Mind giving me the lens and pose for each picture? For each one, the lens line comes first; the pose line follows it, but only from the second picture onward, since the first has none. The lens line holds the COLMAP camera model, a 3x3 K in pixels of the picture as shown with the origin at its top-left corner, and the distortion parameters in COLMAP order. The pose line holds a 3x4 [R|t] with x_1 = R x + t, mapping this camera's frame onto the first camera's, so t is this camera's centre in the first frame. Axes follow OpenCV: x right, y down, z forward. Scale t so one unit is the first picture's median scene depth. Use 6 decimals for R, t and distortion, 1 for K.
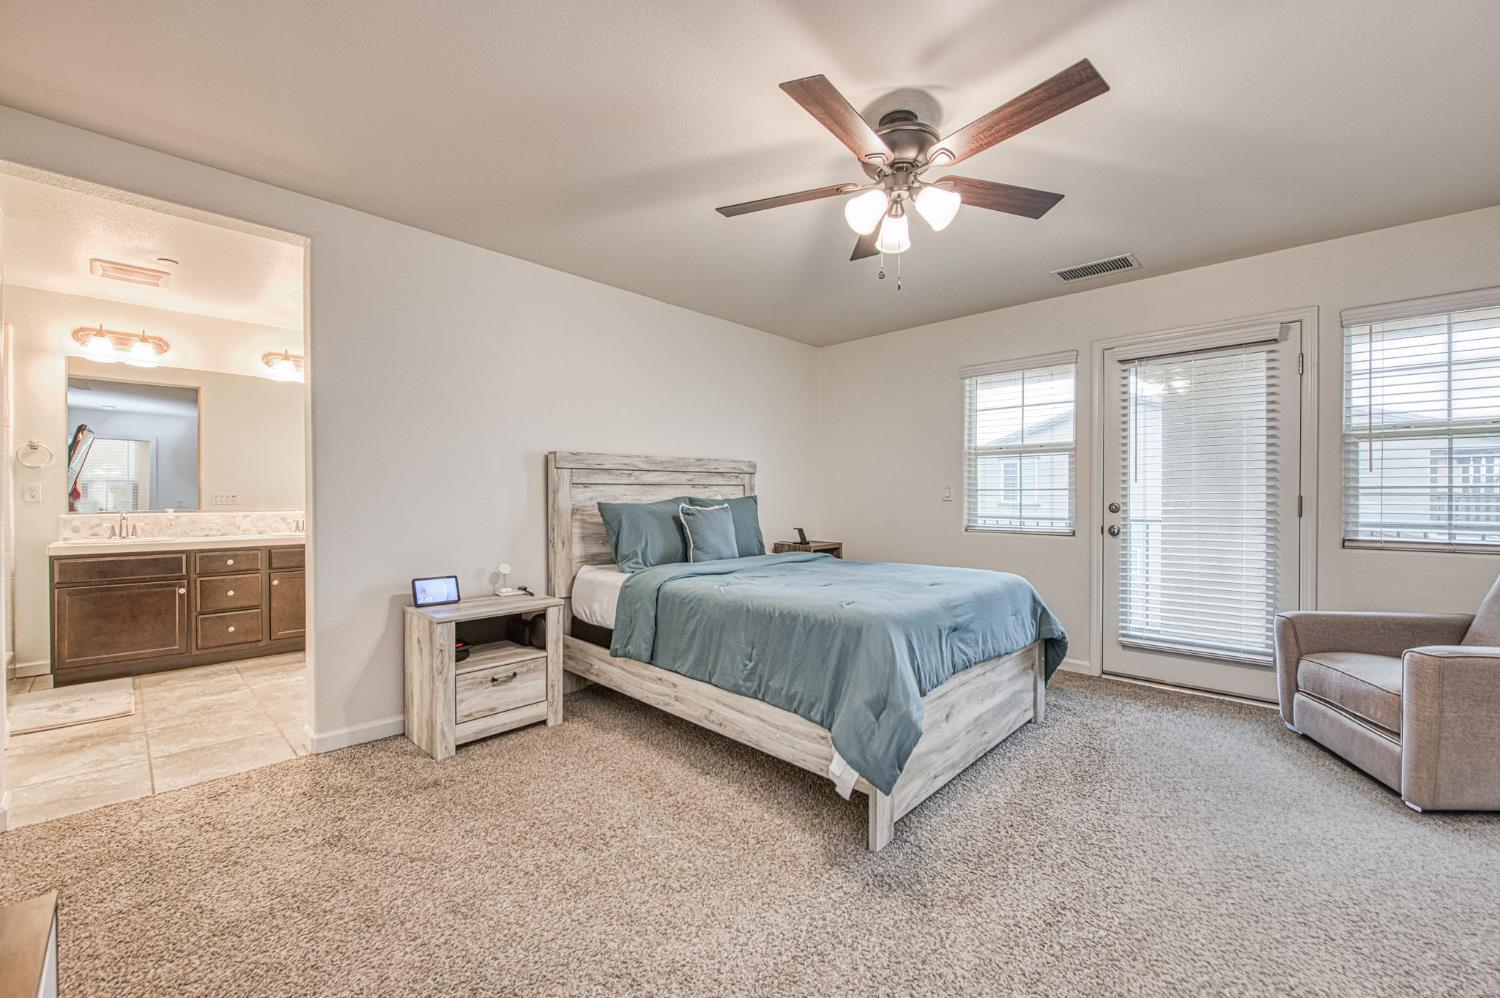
lens RADIAL K [[593.4, 0, 746.8], [0, 593.4, 502.3], [0, 0, 1]] dist [-0.003280, -0.000471]
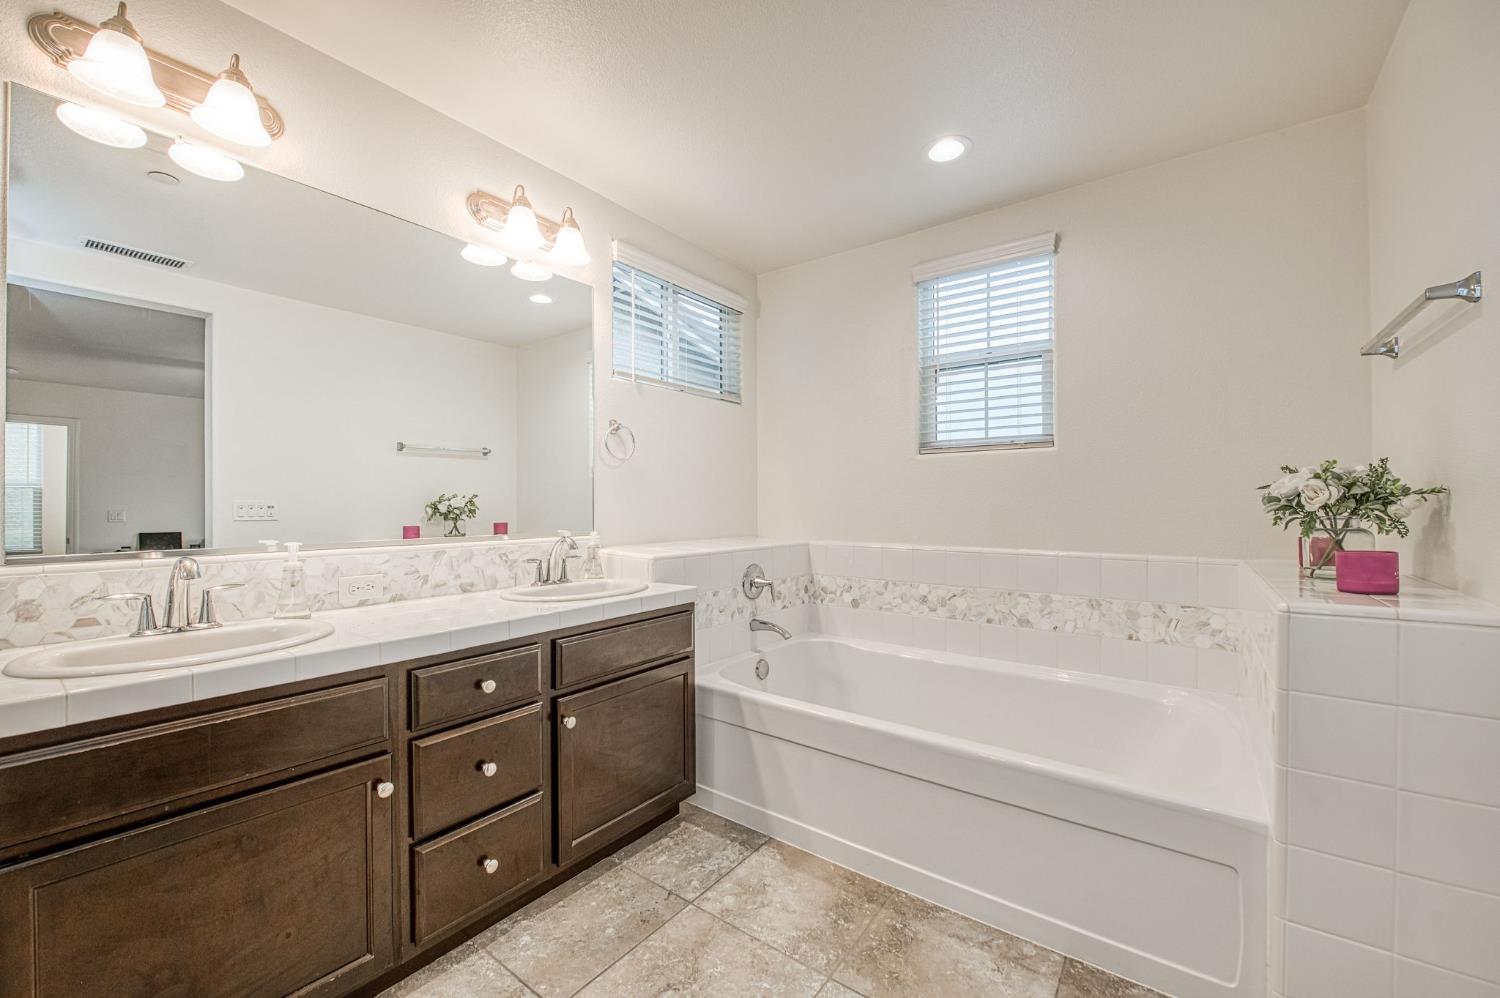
lens RADIAL K [[593.4, 0, 752.2], [0, 593.4, 499.0], [0, 0, 1]] dist [-0.003280, -0.000471]
pose [[0.994564, -0.006734, 0.103912, -0.743762], [0.008041, 0.999894, -0.012161, -0.010499], [-0.103819, 0.012931, 0.994512, 0.609047]]
